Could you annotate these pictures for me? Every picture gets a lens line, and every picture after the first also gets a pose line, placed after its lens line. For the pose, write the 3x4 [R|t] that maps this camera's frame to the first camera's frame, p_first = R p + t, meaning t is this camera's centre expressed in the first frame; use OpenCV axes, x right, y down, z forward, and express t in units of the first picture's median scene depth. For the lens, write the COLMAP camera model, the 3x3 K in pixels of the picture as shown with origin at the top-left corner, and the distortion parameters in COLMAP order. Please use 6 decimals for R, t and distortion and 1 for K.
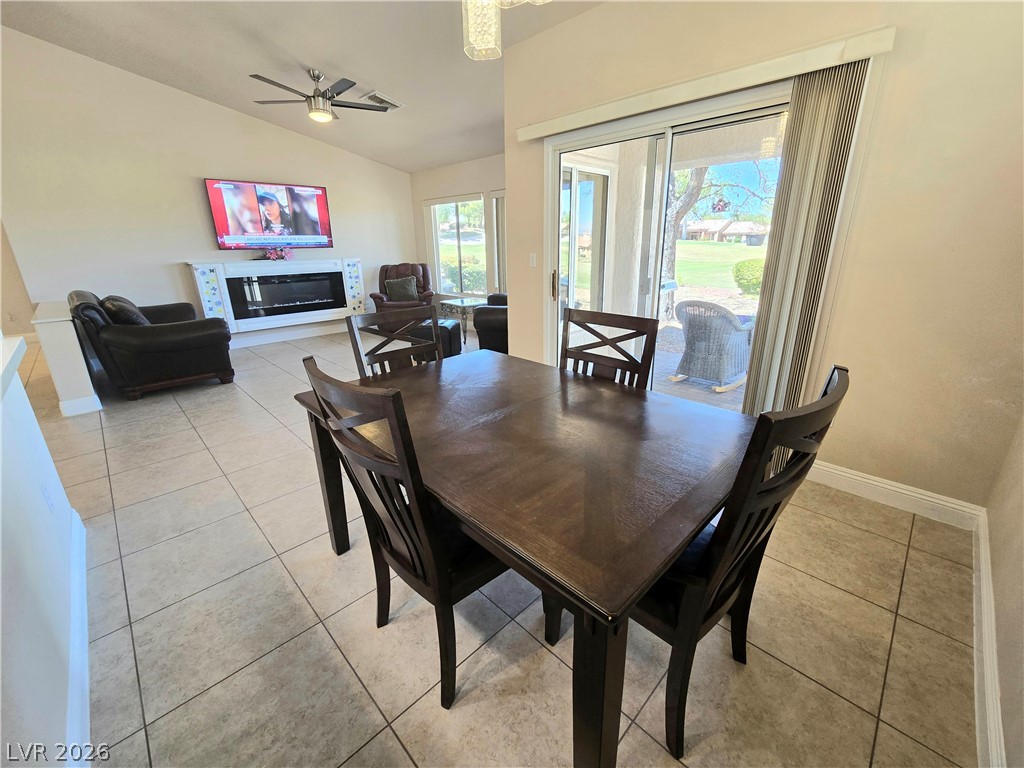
lens RADIAL K [[422.9, 0, 518.4], [0, 422.9, 381.1], [0, 0, 1]] dist [-0.005926, 0.003263]
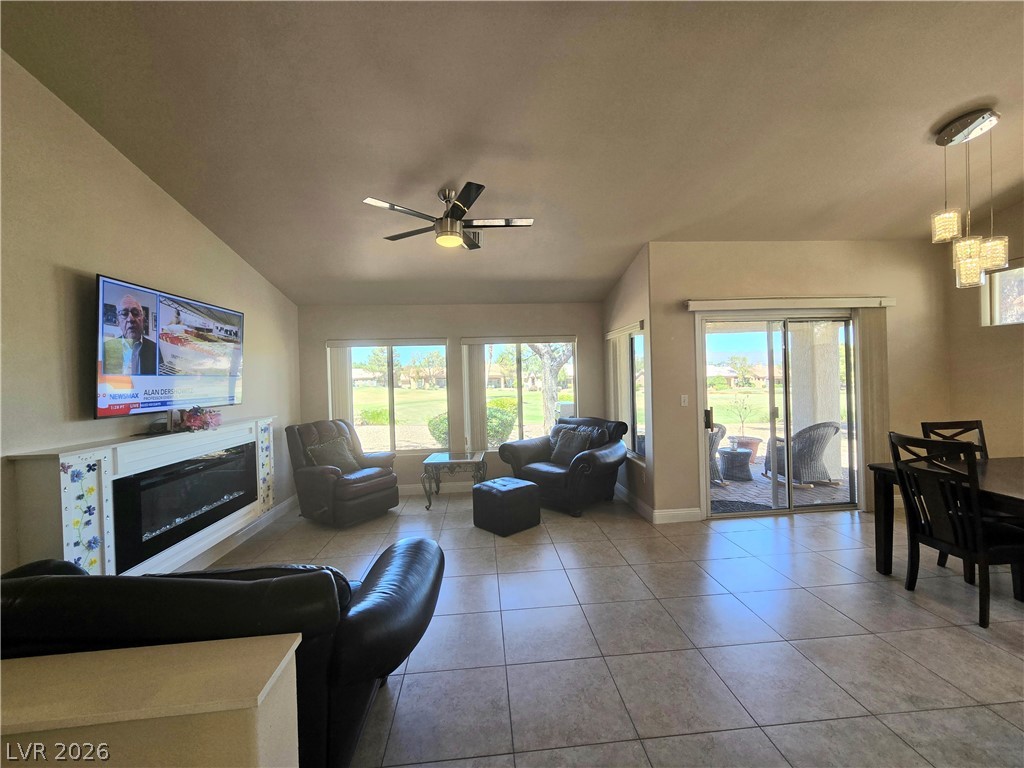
lens RADIAL K [[422.9, 0, 518.4], [0, 422.9, 381.1], [0, 0, 1]] dist [-0.005926, 0.003263]
pose [[0.644405, -0.011456, 0.764599, -0.716892], [0.259138, 0.943995, -0.204258, -0.134406], [-0.719437, 0.329761, 0.611284, 0.370466]]
